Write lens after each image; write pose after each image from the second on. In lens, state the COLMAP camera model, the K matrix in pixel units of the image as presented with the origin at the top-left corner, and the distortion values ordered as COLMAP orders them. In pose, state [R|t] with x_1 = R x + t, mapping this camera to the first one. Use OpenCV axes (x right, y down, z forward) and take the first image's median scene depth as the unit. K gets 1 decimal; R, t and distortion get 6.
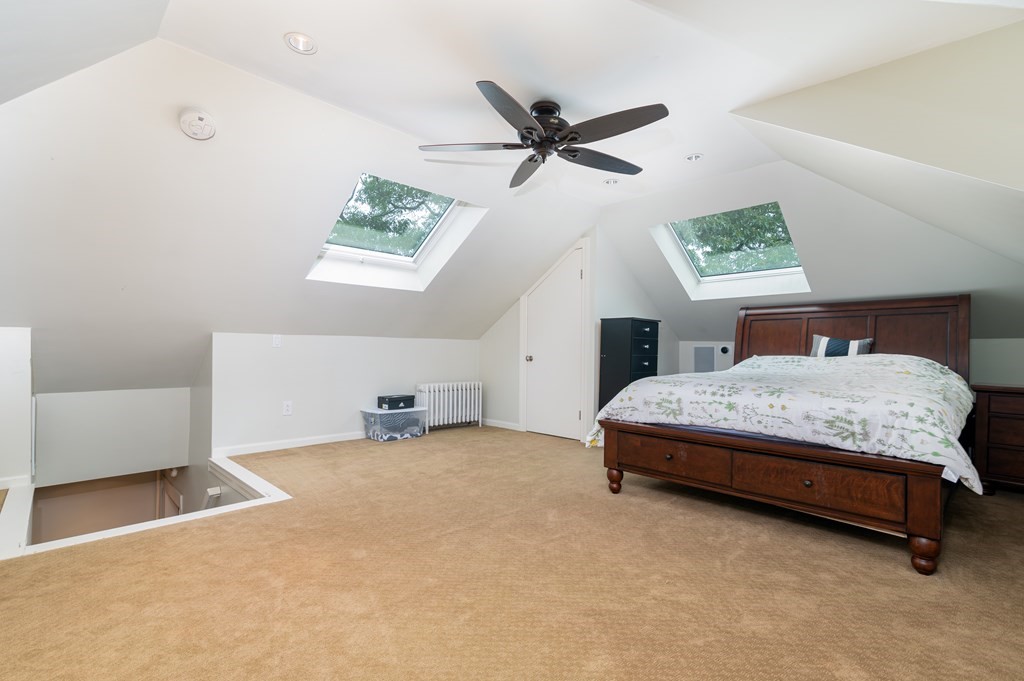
lens RADIAL K [[464.9, 0, 513.1], [0, 464.9, 345.9], [0, 0, 1]] dist [0.019717, -0.001941]
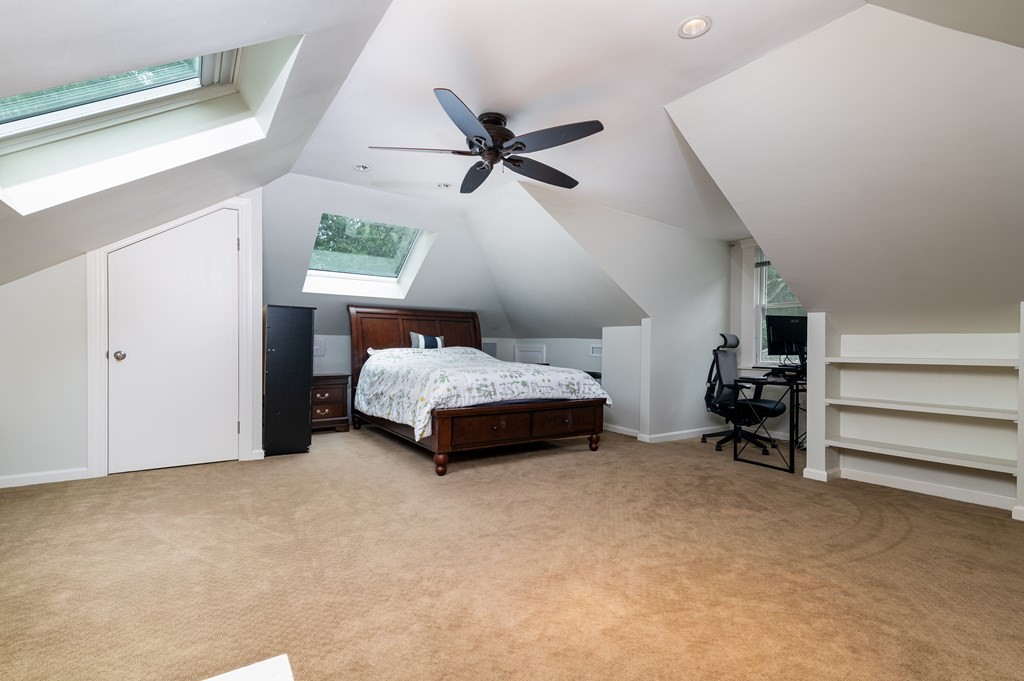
lens RADIAL K [[464.9, 0, 514.5], [0, 464.9, 347.0], [0, 0, 1]] dist [0.019717, -0.001941]
pose [[0.179088, -0.003324, 0.983827, -0.902539], [-0.020005, 0.999775, 0.007019, 0.003626], [-0.983630, -0.020939, 0.178982, 0.704790]]
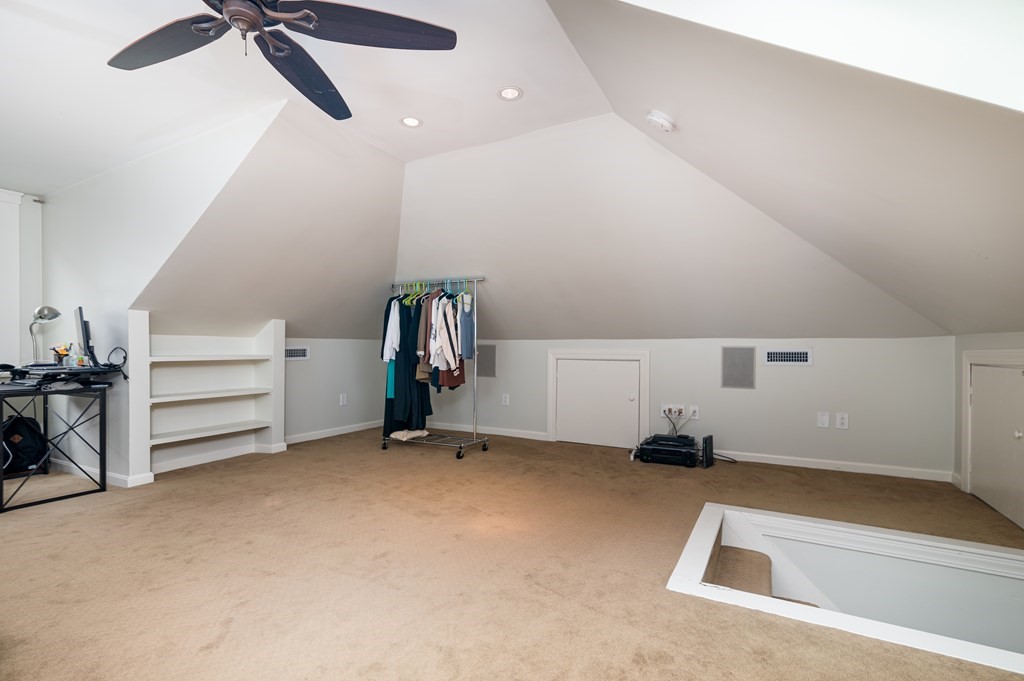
lens RADIAL K [[464.9, 0, 514.0], [0, 464.9, 348.1], [0, 0, 1]] dist [0.019717, -0.001941]
pose [[-0.960879, -0.007056, -0.276879, 1.357433], [-0.000737, 0.999737, -0.022918, 0.080189], [0.276968, -0.021817, -0.960632, 3.078095]]
